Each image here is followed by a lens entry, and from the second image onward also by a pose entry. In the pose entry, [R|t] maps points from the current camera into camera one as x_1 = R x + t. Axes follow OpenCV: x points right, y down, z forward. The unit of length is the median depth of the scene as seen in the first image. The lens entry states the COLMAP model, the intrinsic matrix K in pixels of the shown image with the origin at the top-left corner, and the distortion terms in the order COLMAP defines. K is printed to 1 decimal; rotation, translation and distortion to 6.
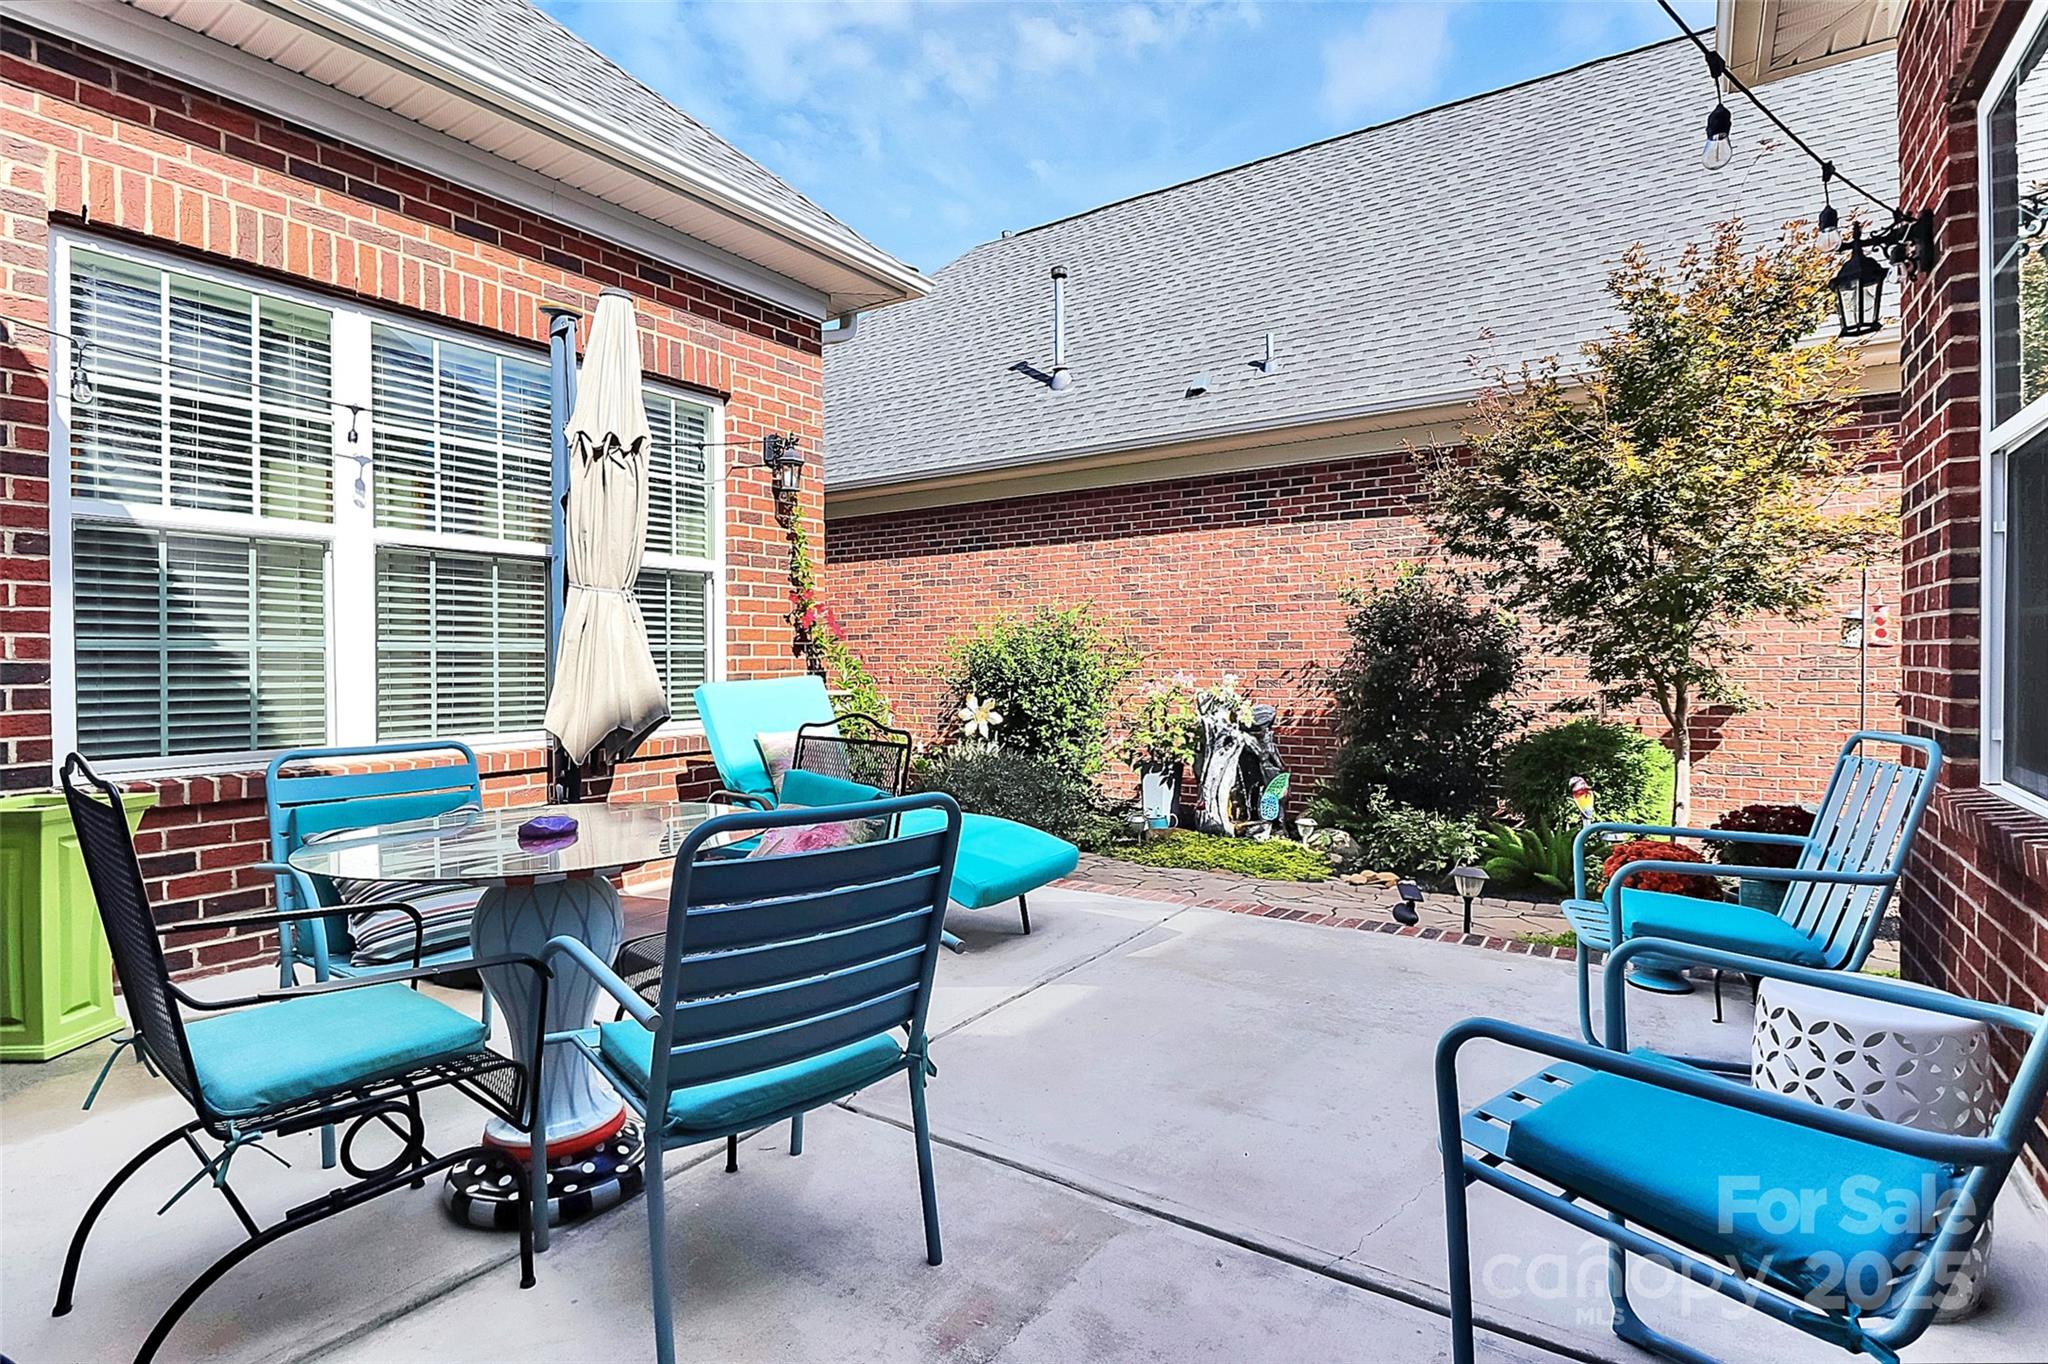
lens RADIAL K [[963.2, 0, 1032.6], [0, 963.2, 668.6], [0, 0, 1]] dist [-0.003426, -0.009749]
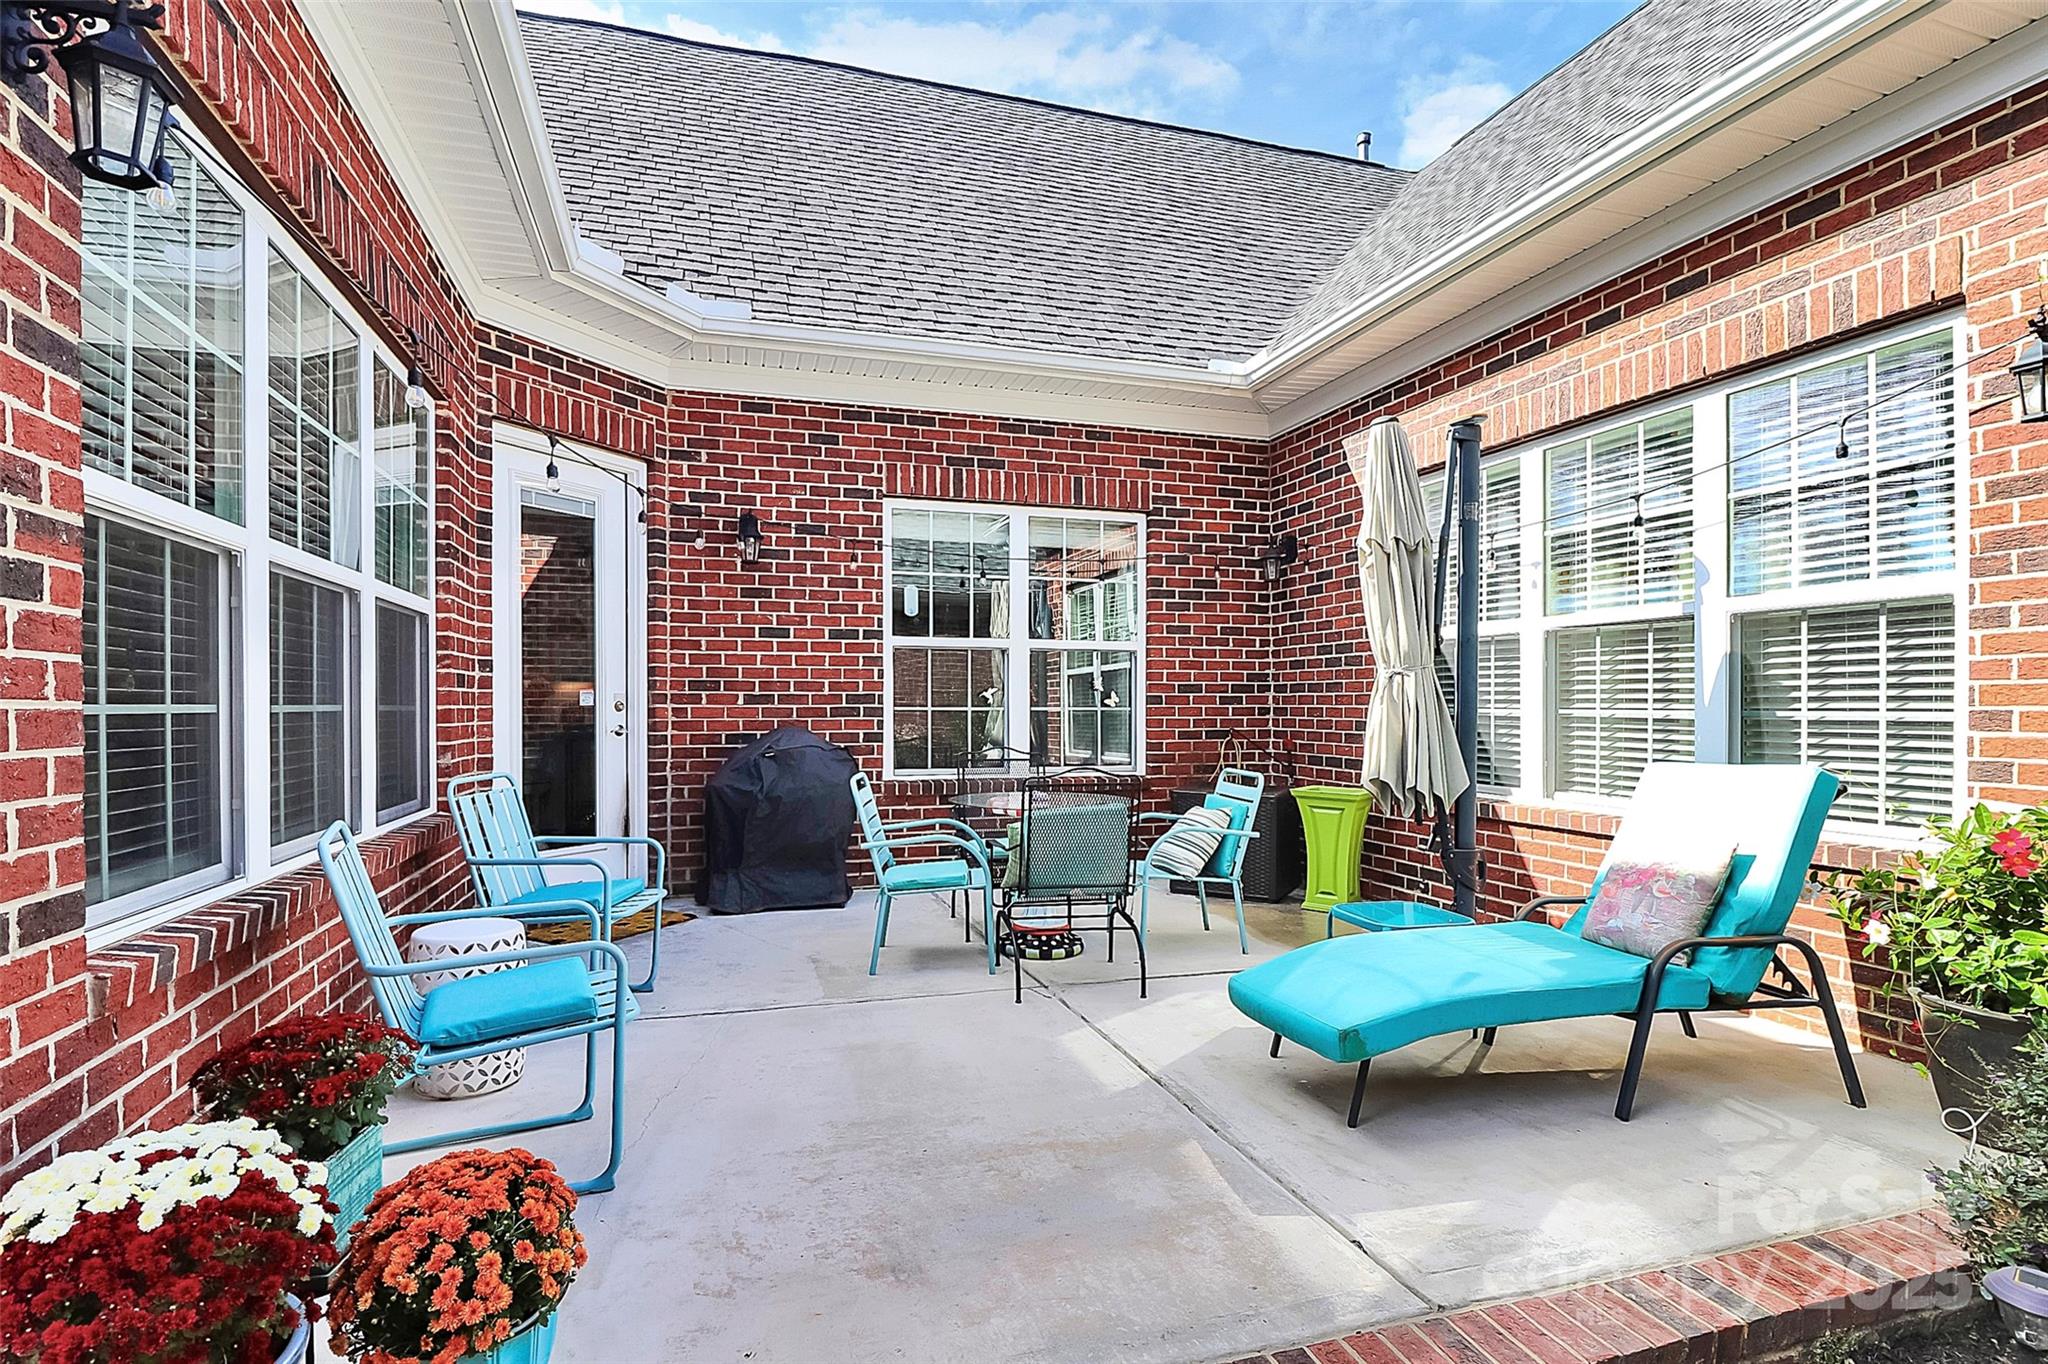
lens RADIAL K [[1022.4, 0, 1004.4], [0, 1022.4, 699.1], [0, 0, 1]] dist [-0.010295, -0.004317]
pose [[-0.640177, -0.006694, -0.768198, 0.698752], [-0.018123, 0.999815, 0.006391, -0.035338], [0.768014, 0.018014, -0.640180, 1.222568]]
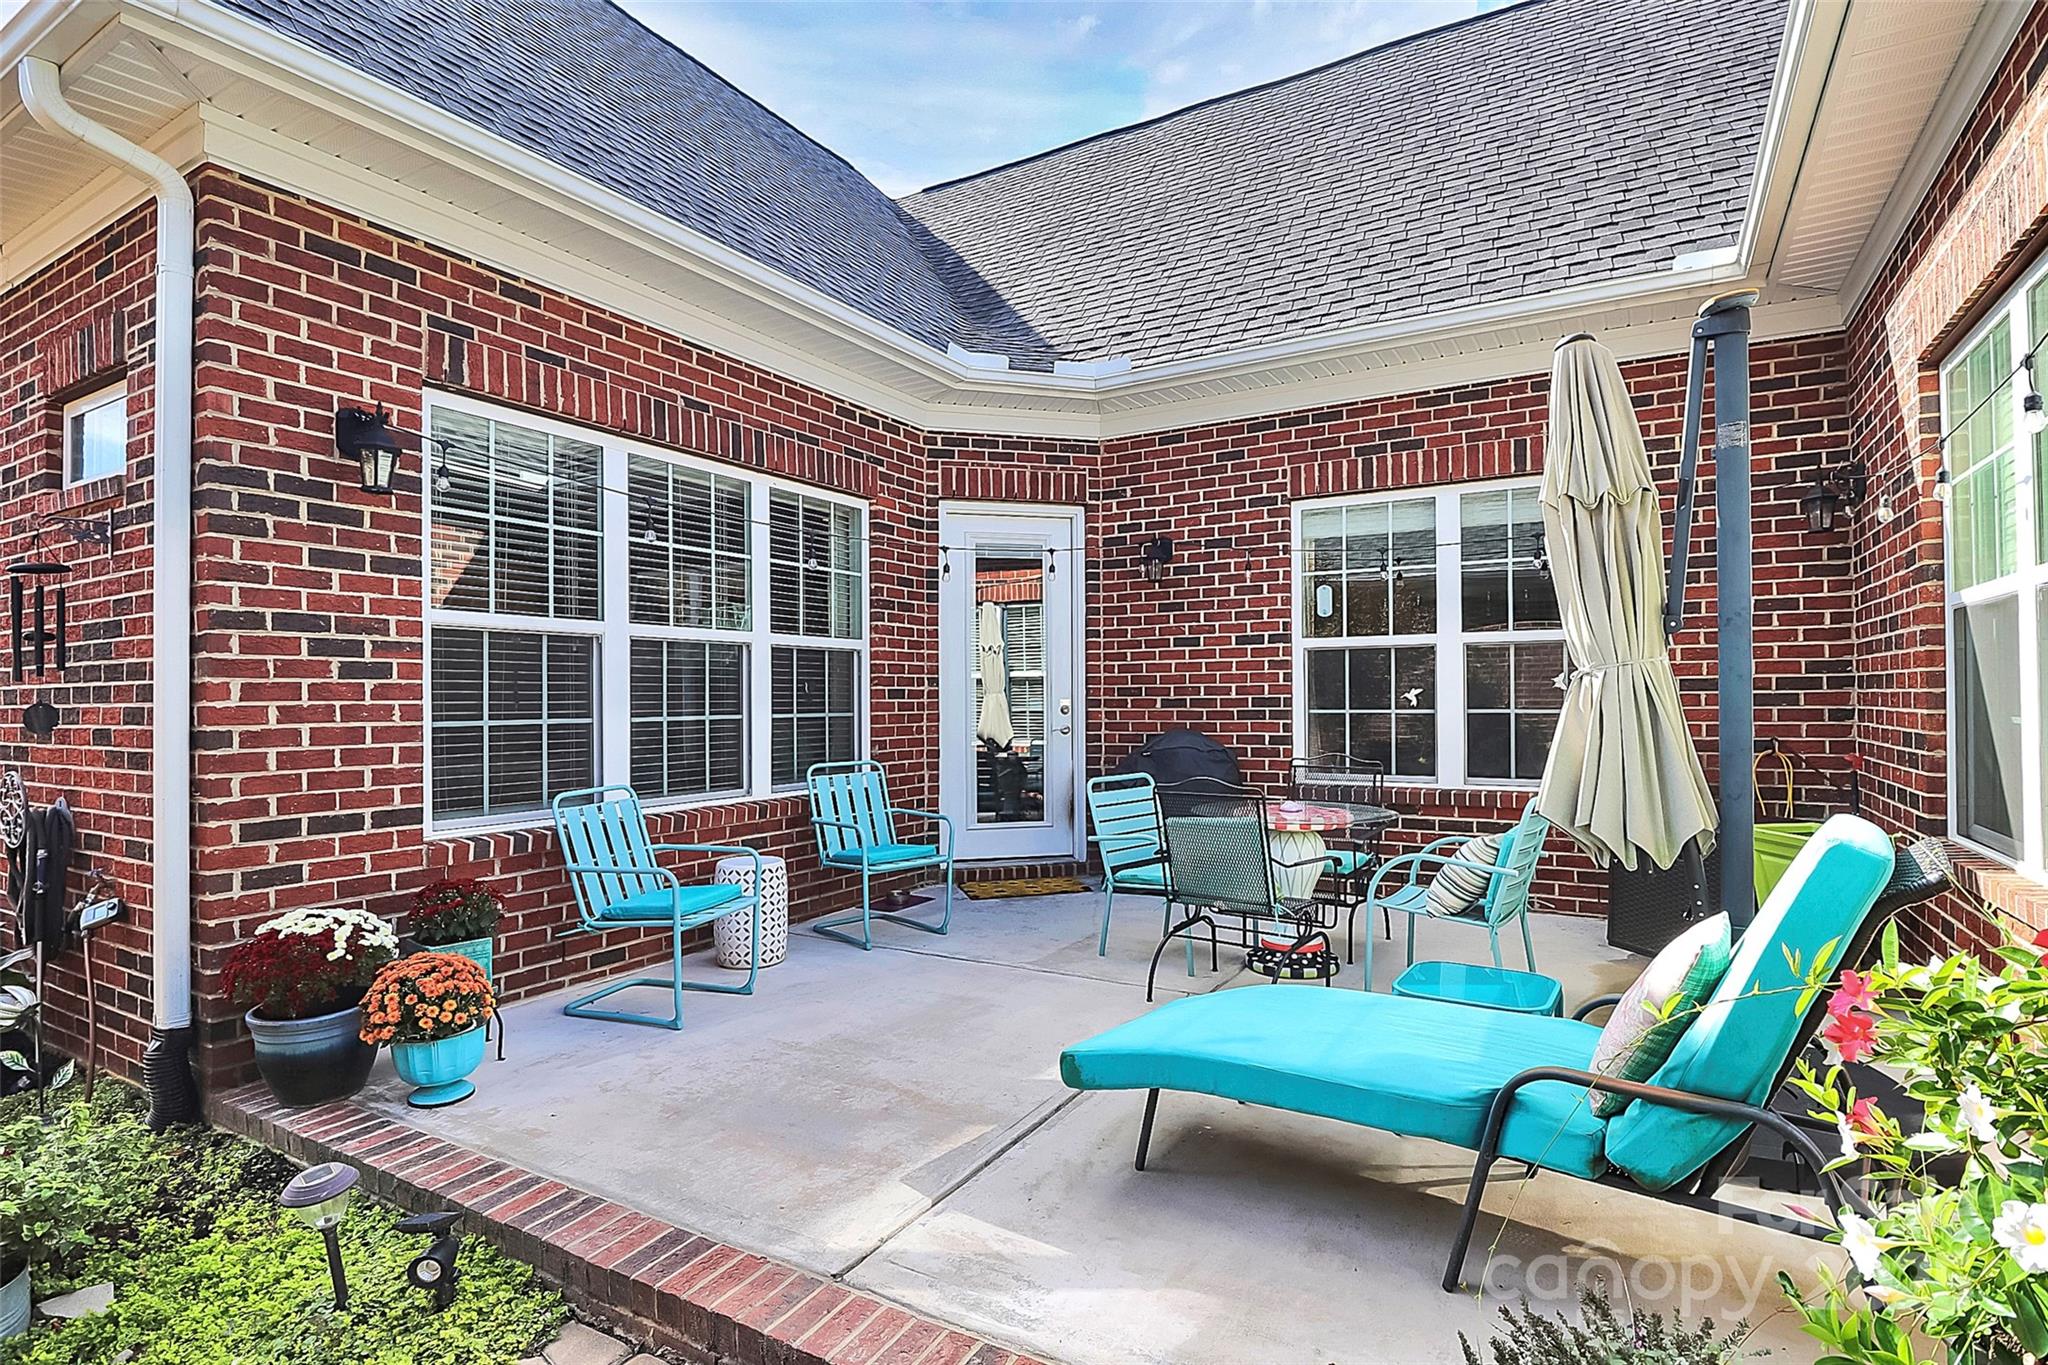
lens RADIAL K [[1029.8, 0, 1030.5], [0, 1029.8, 672.8], [0, 0, 1]] dist [-0.004857, -0.000233]
pose [[-0.998778, 0.006032, -0.049049, 0.096704], [0.006308, 0.999965, -0.005462, -0.060583], [0.049014, -0.005764, -0.998781, 1.635375]]
